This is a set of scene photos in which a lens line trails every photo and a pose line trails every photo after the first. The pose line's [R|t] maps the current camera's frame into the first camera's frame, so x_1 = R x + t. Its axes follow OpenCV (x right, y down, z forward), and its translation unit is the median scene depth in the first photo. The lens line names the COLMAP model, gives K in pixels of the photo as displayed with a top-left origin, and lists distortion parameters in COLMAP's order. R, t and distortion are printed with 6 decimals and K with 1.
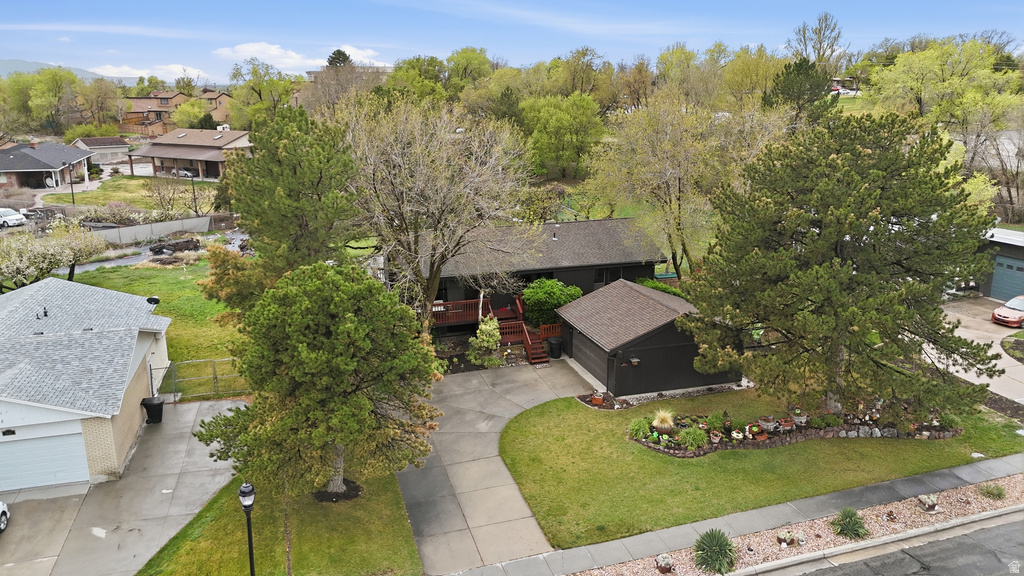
lens RADIAL K [[756.3, 0, 512.0], [0, 756.3, 288.0], [0, 0, 1]] dist [0.093229, -0.101040]
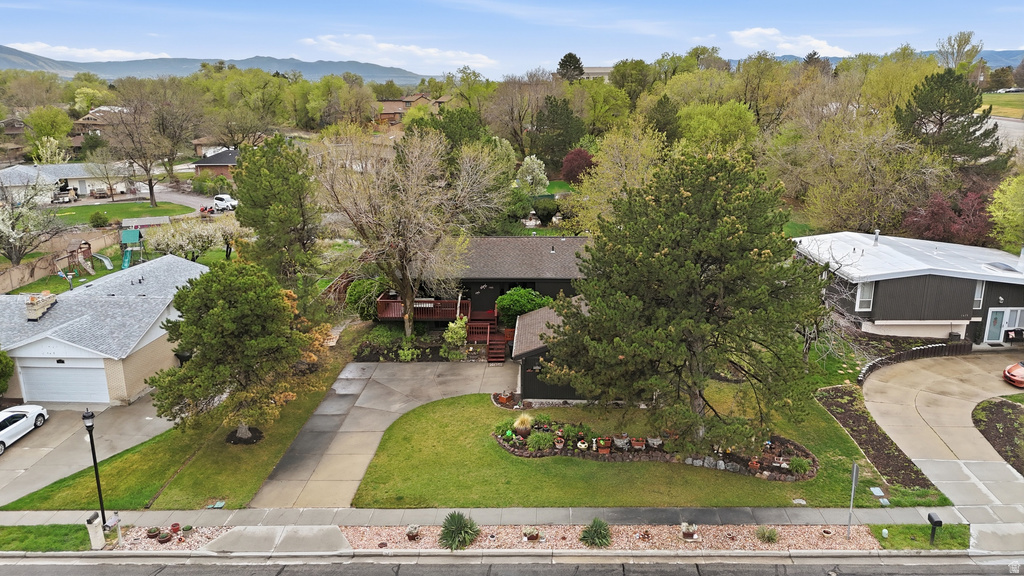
lens RADIAL K [[756.3, 0, 512.0], [0, 756.3, 288.0], [0, 0, 1]] dist [0.093229, -0.101040]
pose [[0.935912, 0.087872, -0.341096, 0.539086], [-0.085113, 0.996104, 0.023076, -0.047501], [0.341795, 0.007434, 0.939745, -0.058238]]
